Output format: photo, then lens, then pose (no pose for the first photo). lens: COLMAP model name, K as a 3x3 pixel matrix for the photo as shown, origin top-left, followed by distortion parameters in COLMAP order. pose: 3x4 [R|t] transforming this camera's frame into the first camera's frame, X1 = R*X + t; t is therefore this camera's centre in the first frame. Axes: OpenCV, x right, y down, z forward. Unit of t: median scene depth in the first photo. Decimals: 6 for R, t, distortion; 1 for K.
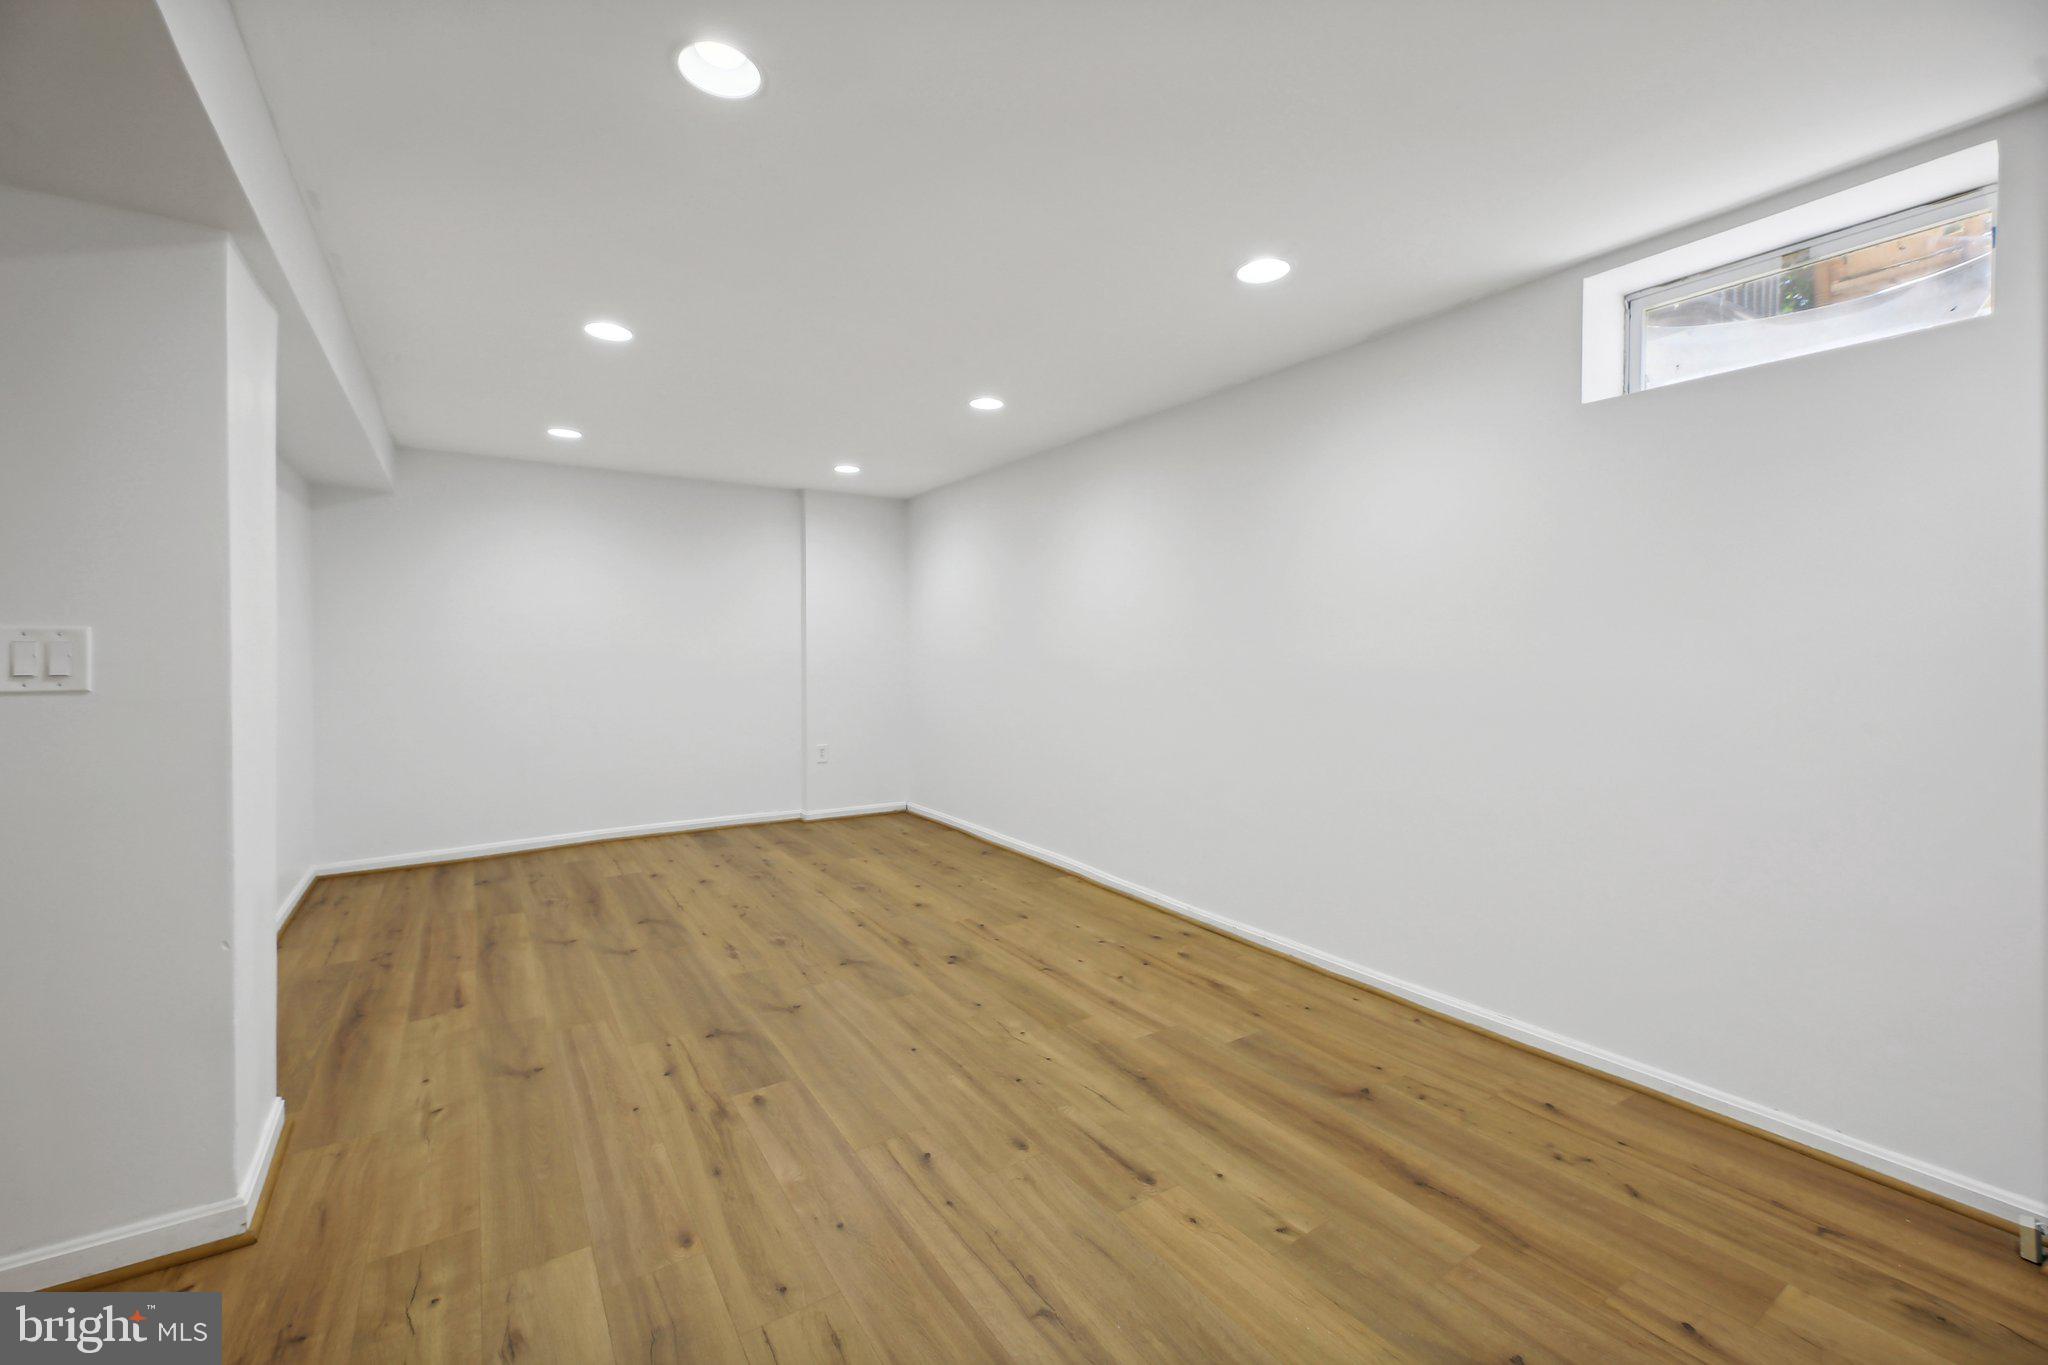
lens RADIAL K [[839.9, 0, 1023.4], [0, 839.9, 671.0], [0, 0, 1]] dist [0.016208, 0.000040]
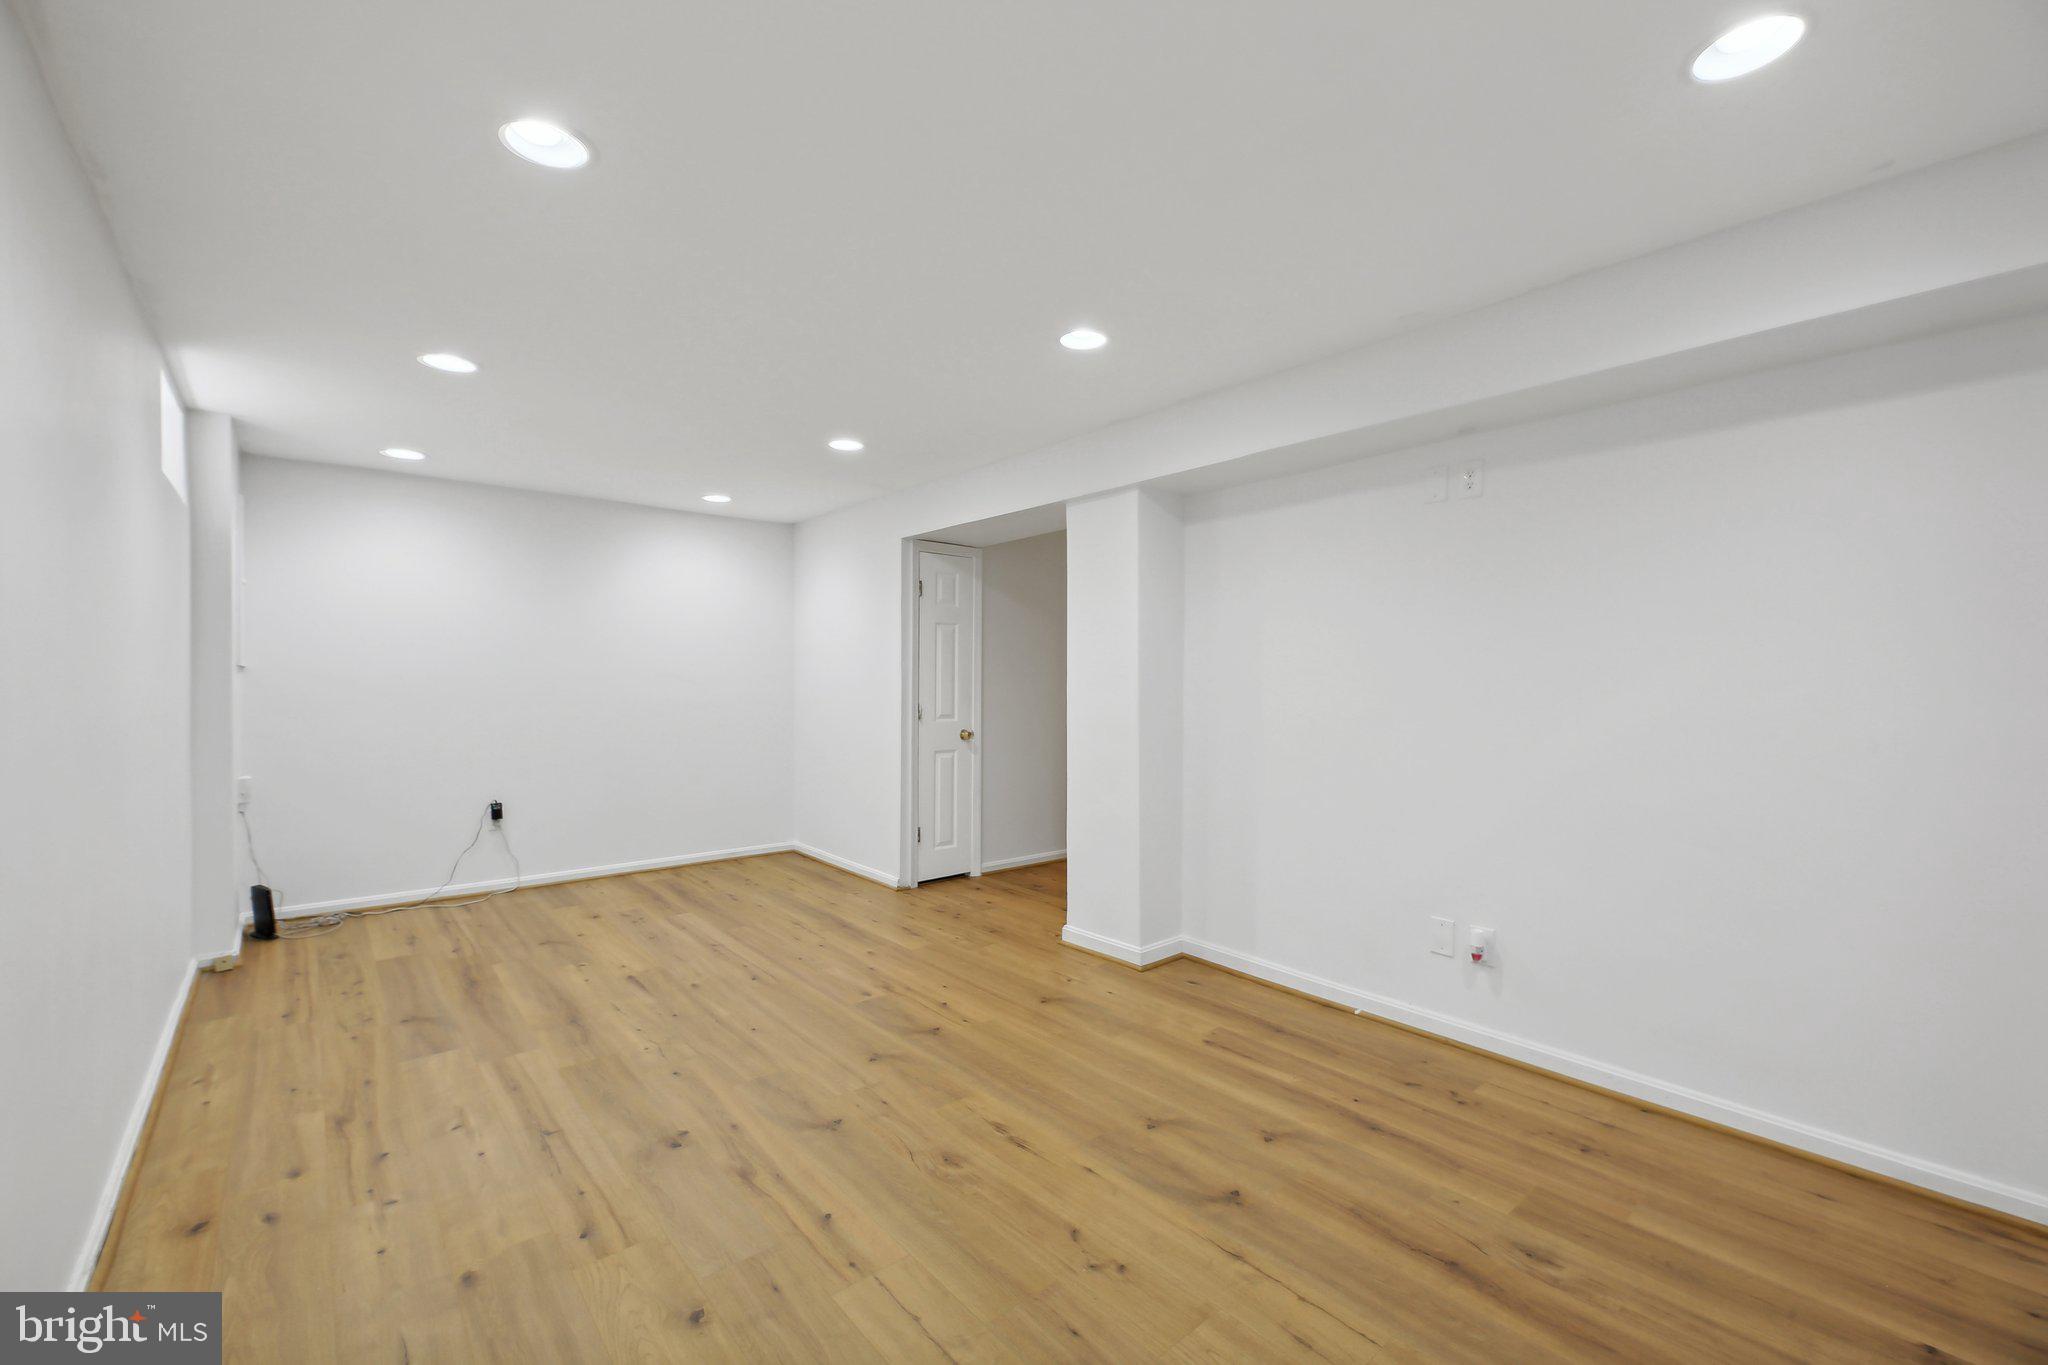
lens RADIAL K [[839.9, 0, 1025.3], [0, 839.9, 679.3], [0, 0, 1]] dist [0.016208, 0.000040]
pose [[-0.992260, -0.001242, -0.124171, -0.340119], [-0.004614, 0.999628, 0.026868, -0.069998], [0.124092, 0.027233, -0.991897, 2.081885]]
